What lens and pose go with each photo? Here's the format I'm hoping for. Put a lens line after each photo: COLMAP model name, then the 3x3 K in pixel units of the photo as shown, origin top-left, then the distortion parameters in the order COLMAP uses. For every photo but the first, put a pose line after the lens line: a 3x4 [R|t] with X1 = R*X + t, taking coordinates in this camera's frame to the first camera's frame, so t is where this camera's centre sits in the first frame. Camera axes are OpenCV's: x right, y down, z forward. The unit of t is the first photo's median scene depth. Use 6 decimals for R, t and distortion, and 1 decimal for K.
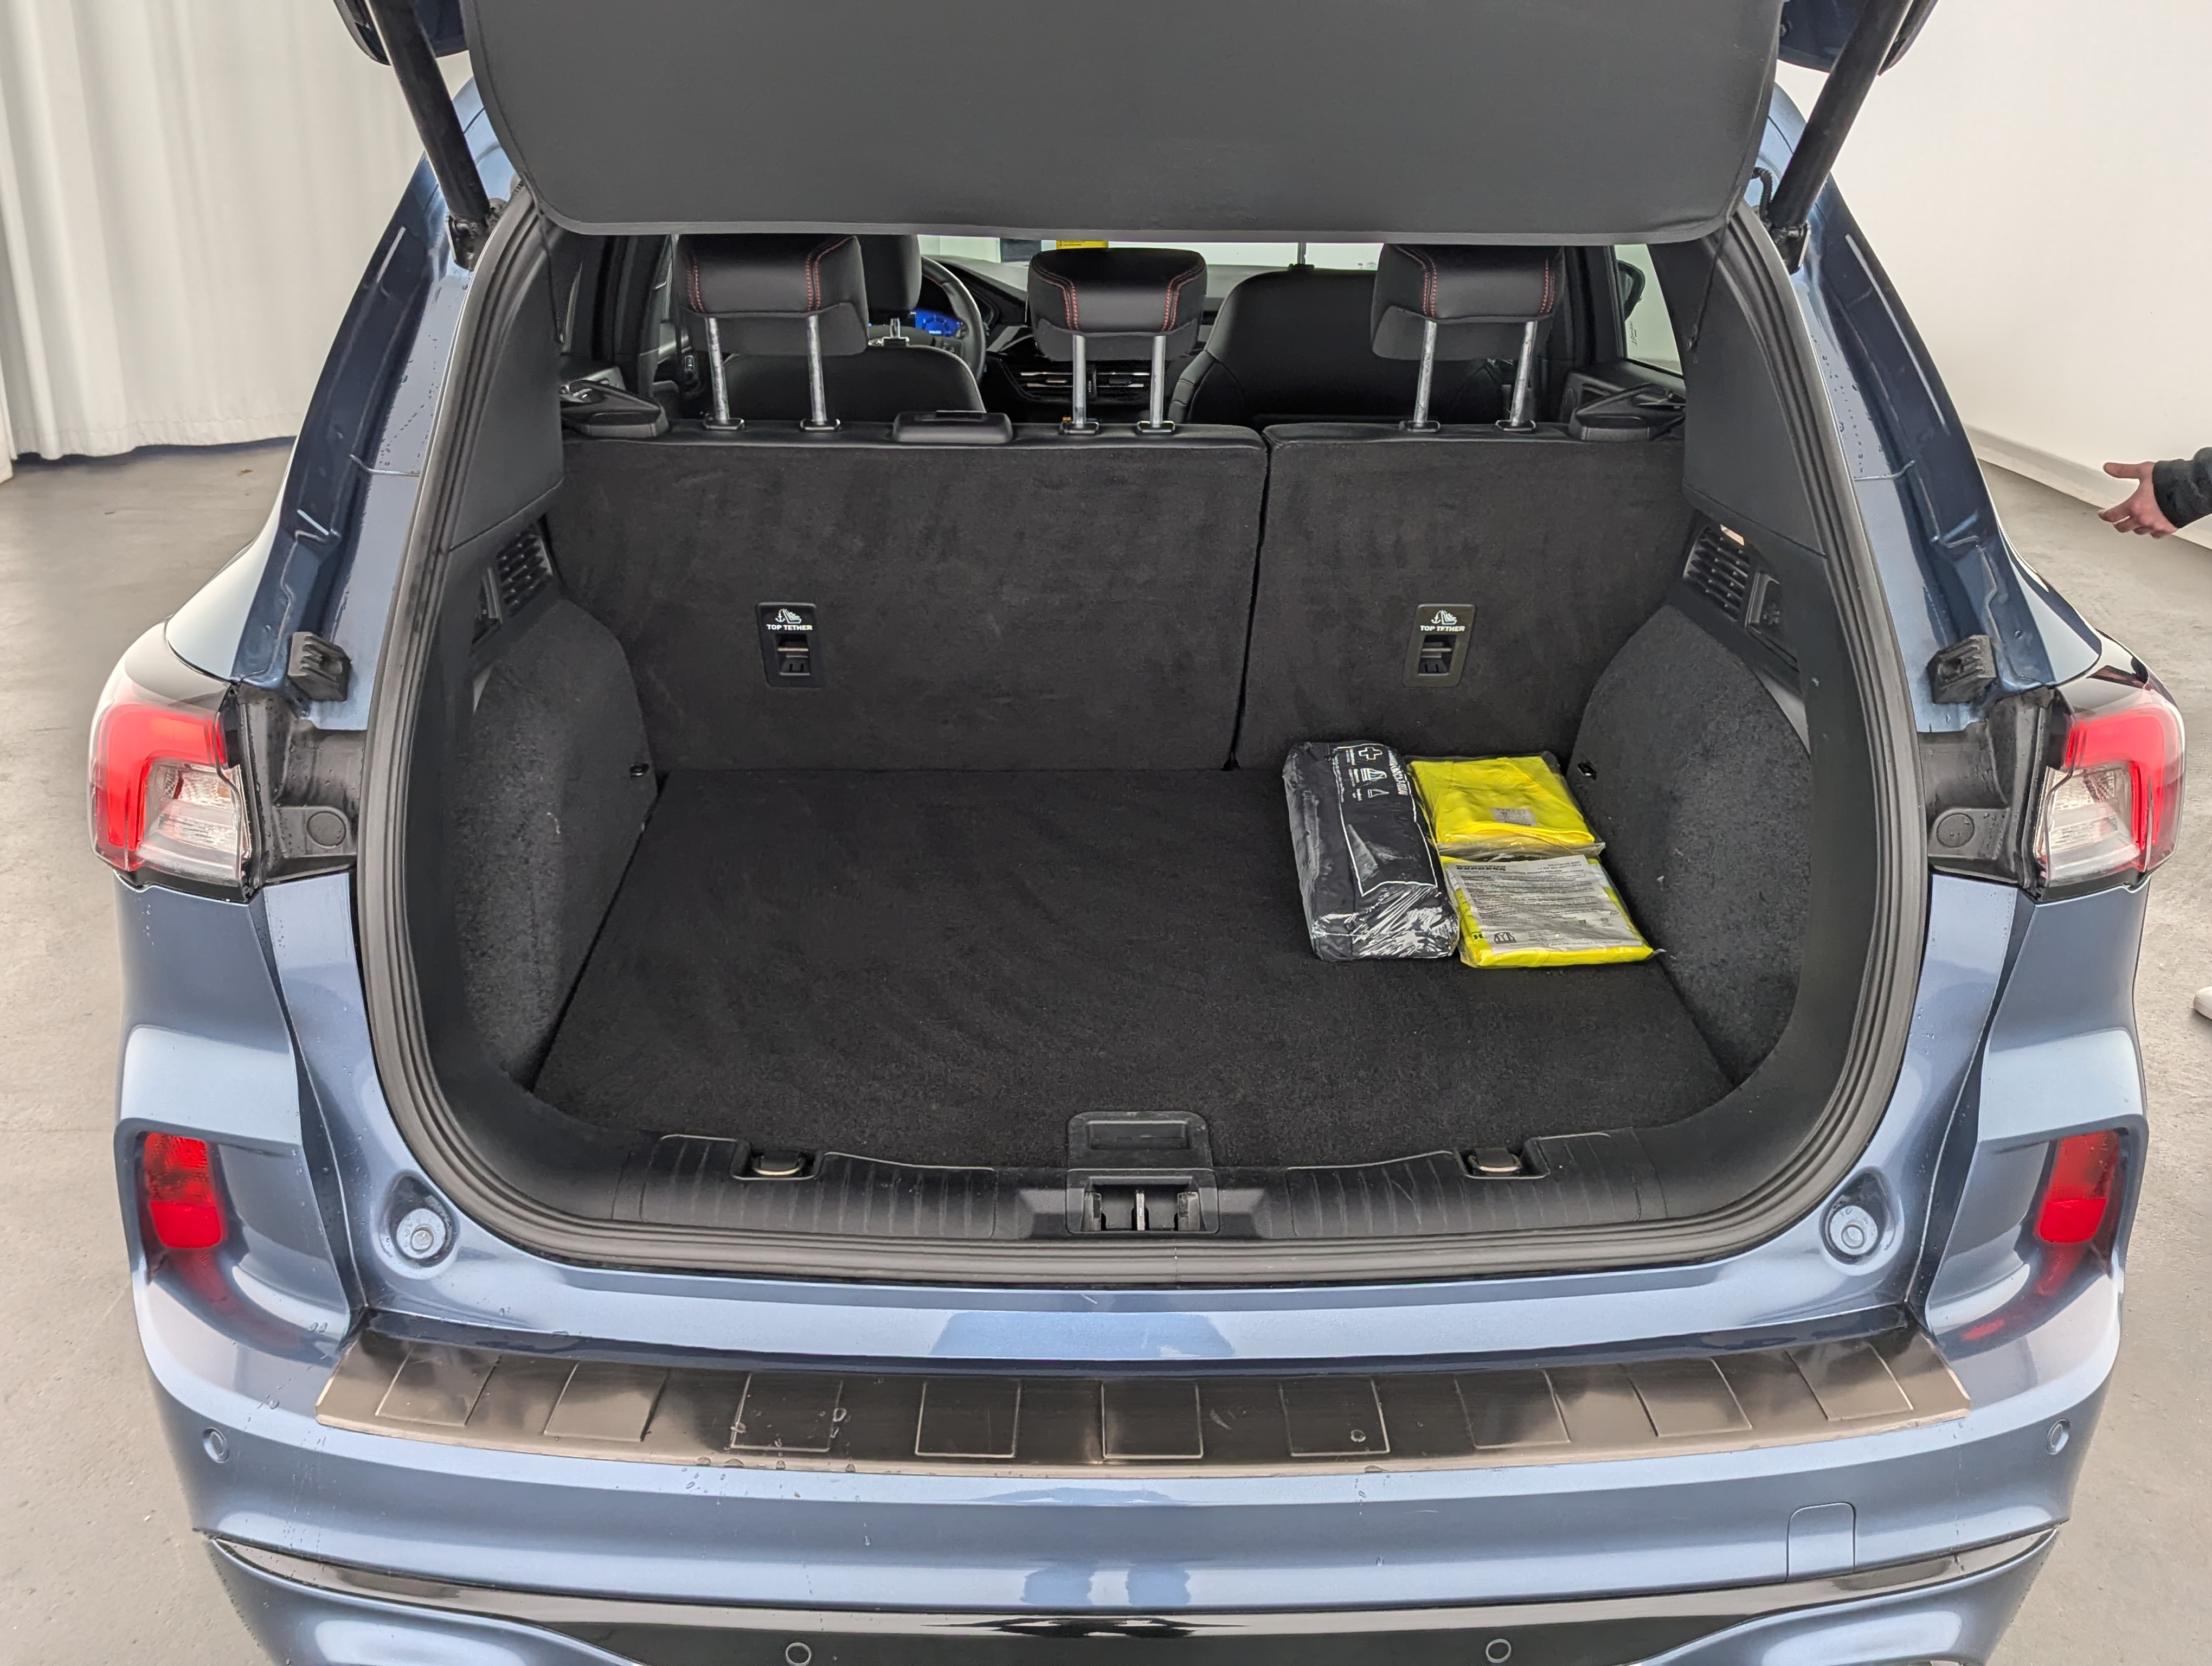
lens RADIAL K [[2090.5, 0, 1112.5], [0, 2090.5, 822.9], [0, 0, 1]] dist [0.080837, -0.071037]
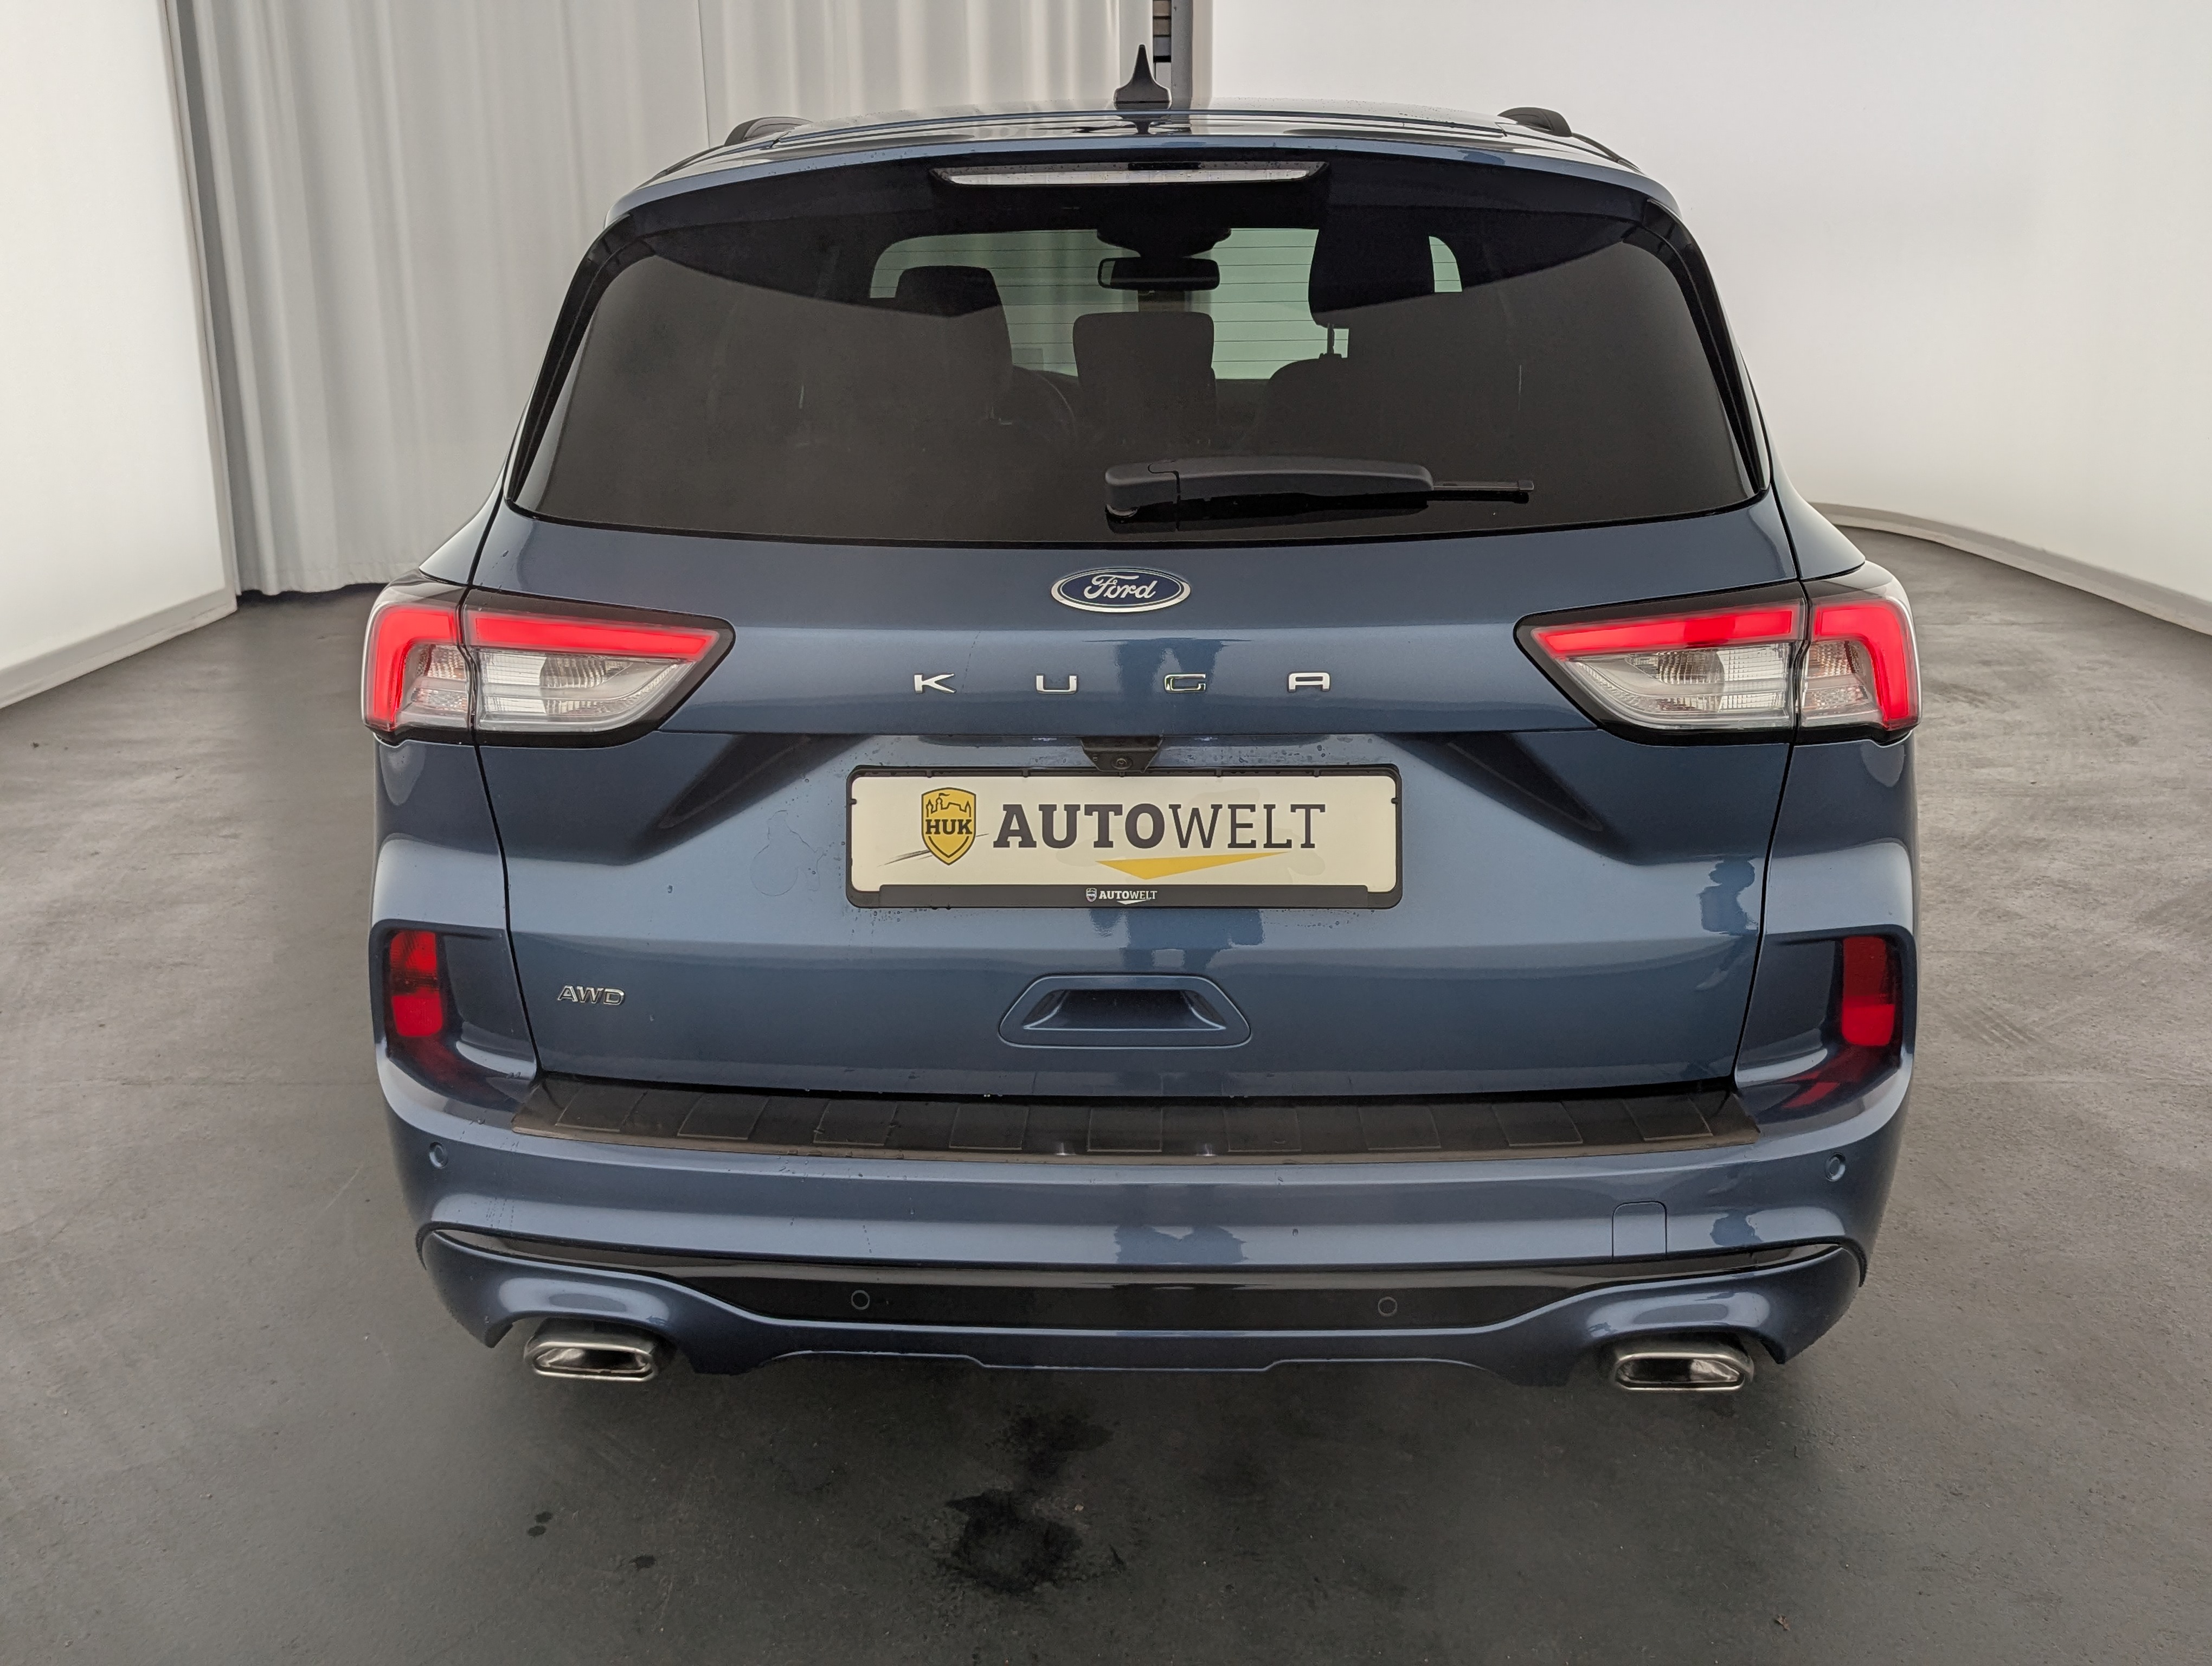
lens RADIAL K [[2090.5, 0, 1112.5], [0, 2090.5, 822.9], [0, 0, 1]] dist [0.080837, -0.071037]
pose [[0.997554, -0.000967, -0.069889, 0.073154], [-0.004856, 0.996529, -0.083099, 0.141530], [0.069727, 0.083236, 0.994088, -0.236080]]
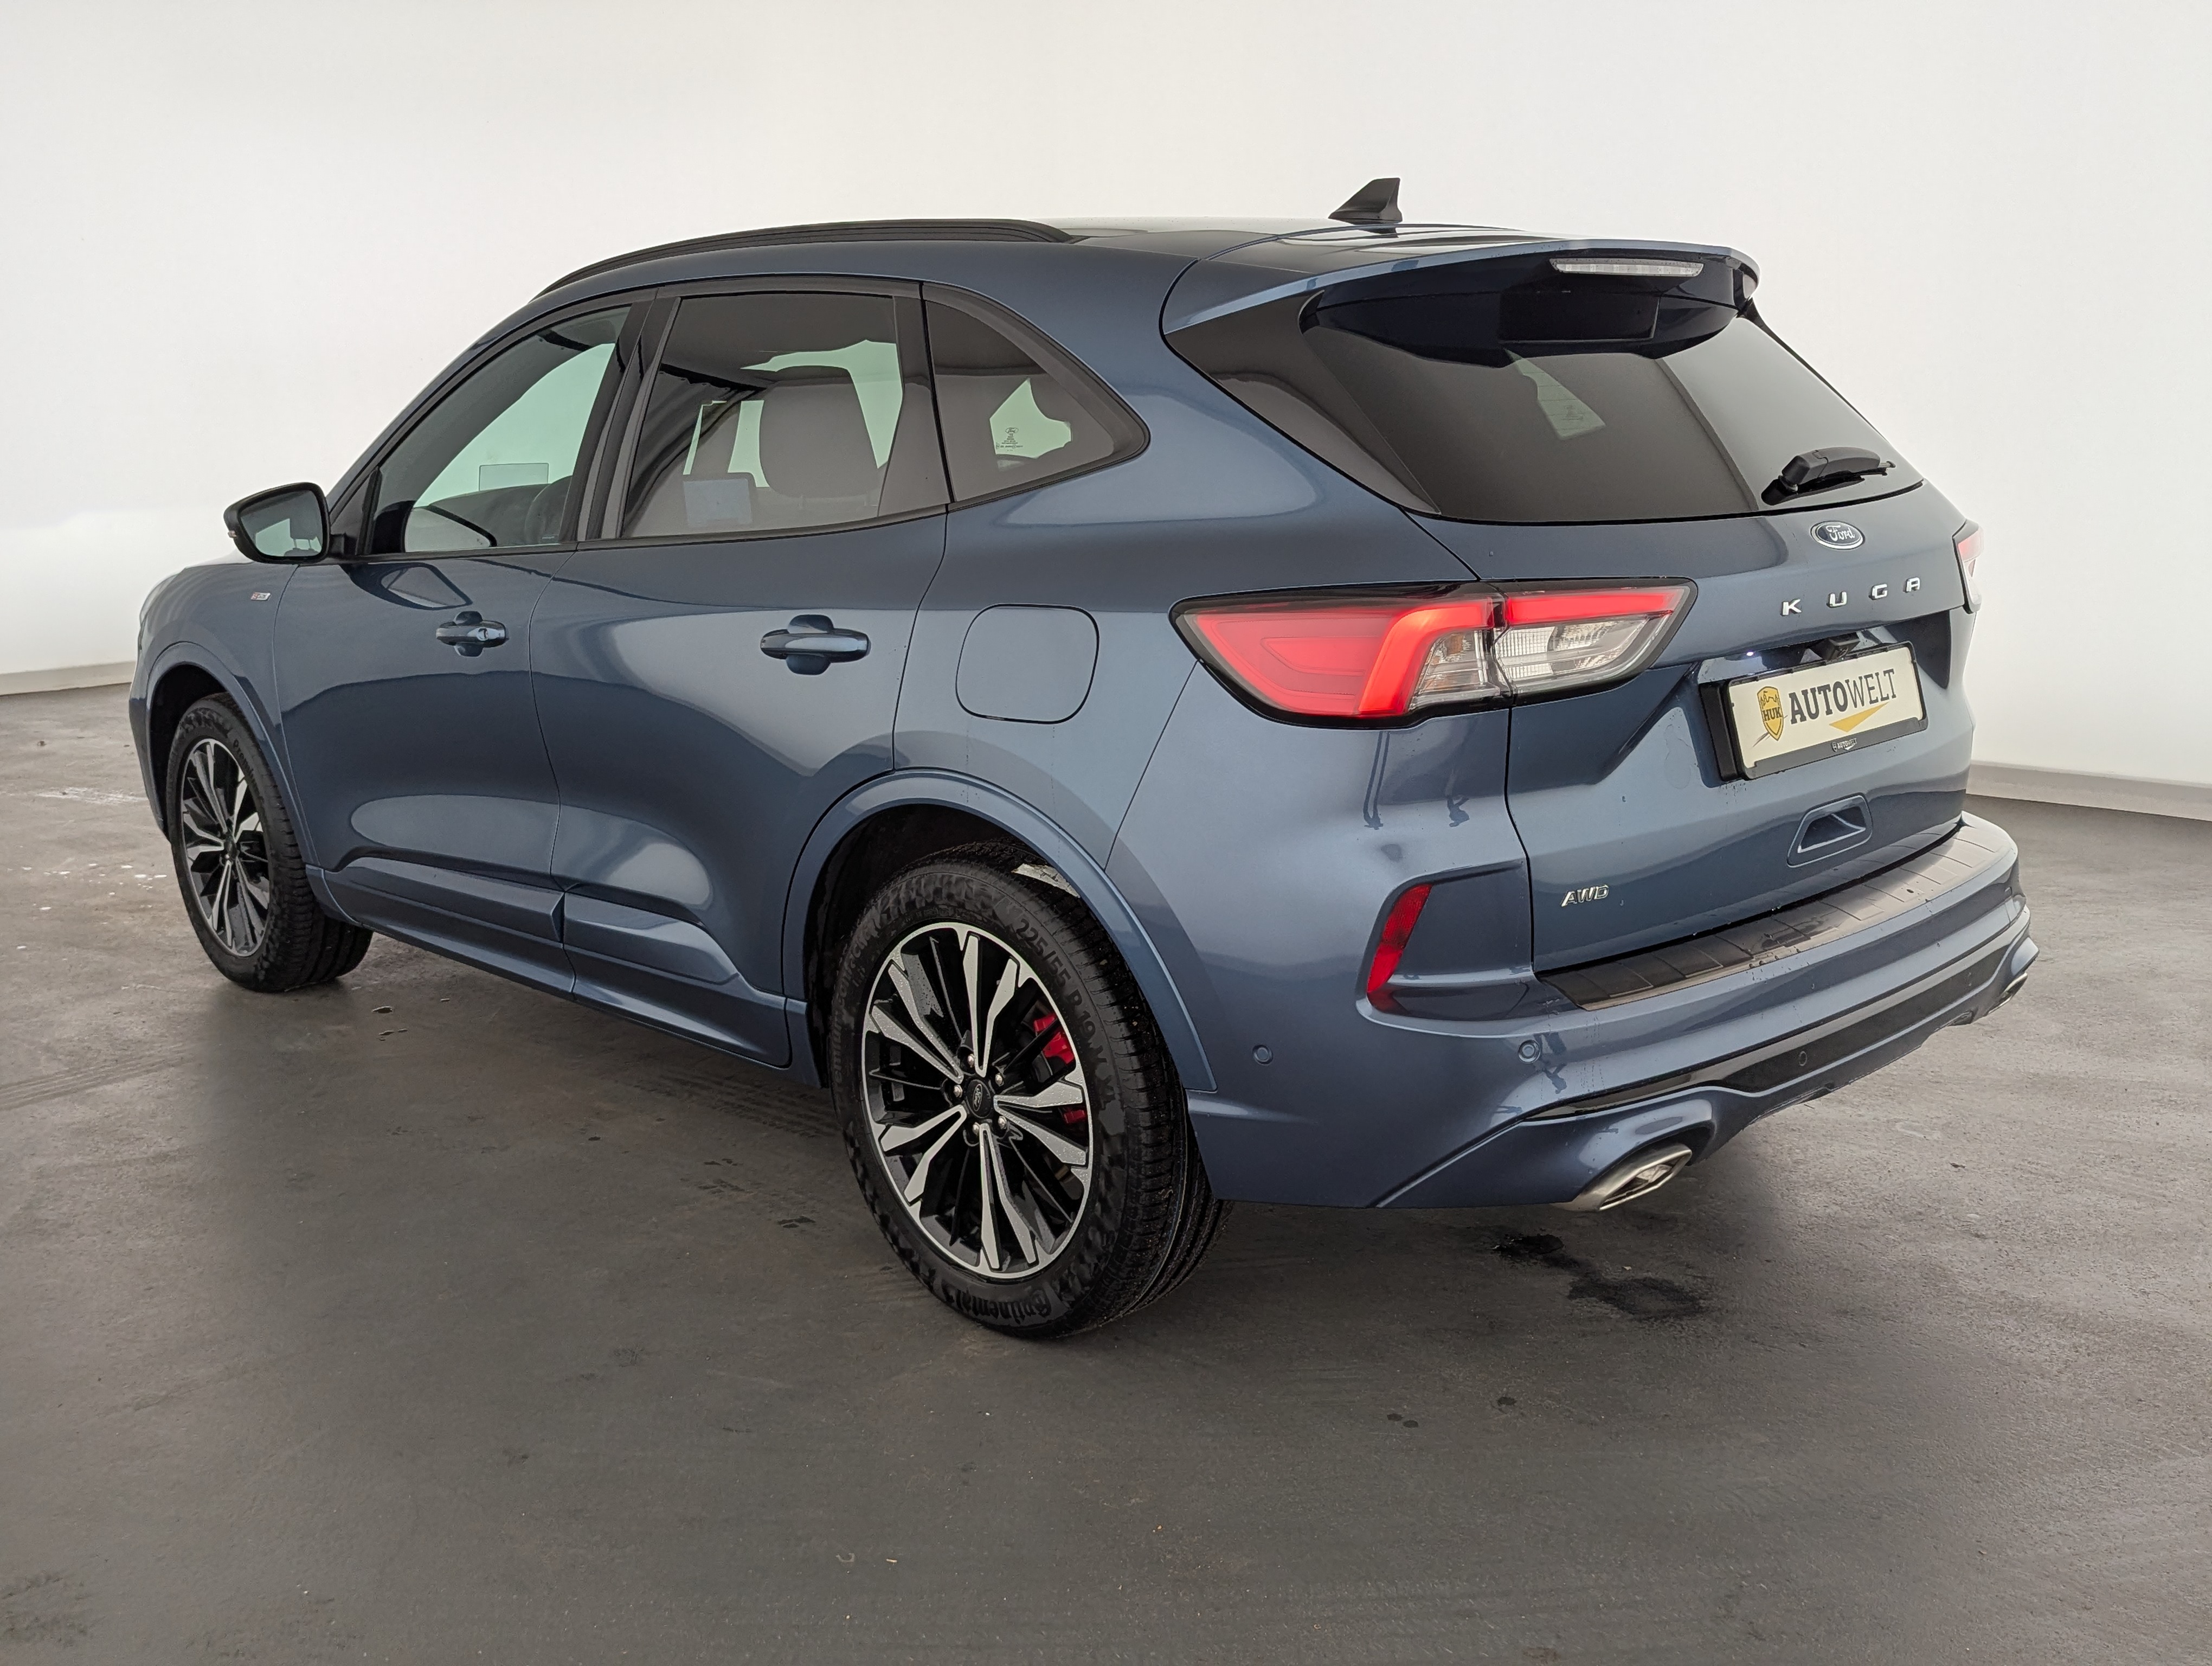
lens RADIAL K [[2090.5, 0, 1112.5], [0, 2090.5, 822.9], [0, 0, 1]] dist [0.080837, -0.071037]
pose [[0.732938, -0.164012, 0.660229, -1.243593], [0.262329, 0.963585, -0.051848, 0.092036], [-0.627683, 0.211198, 0.749272, -0.028432]]
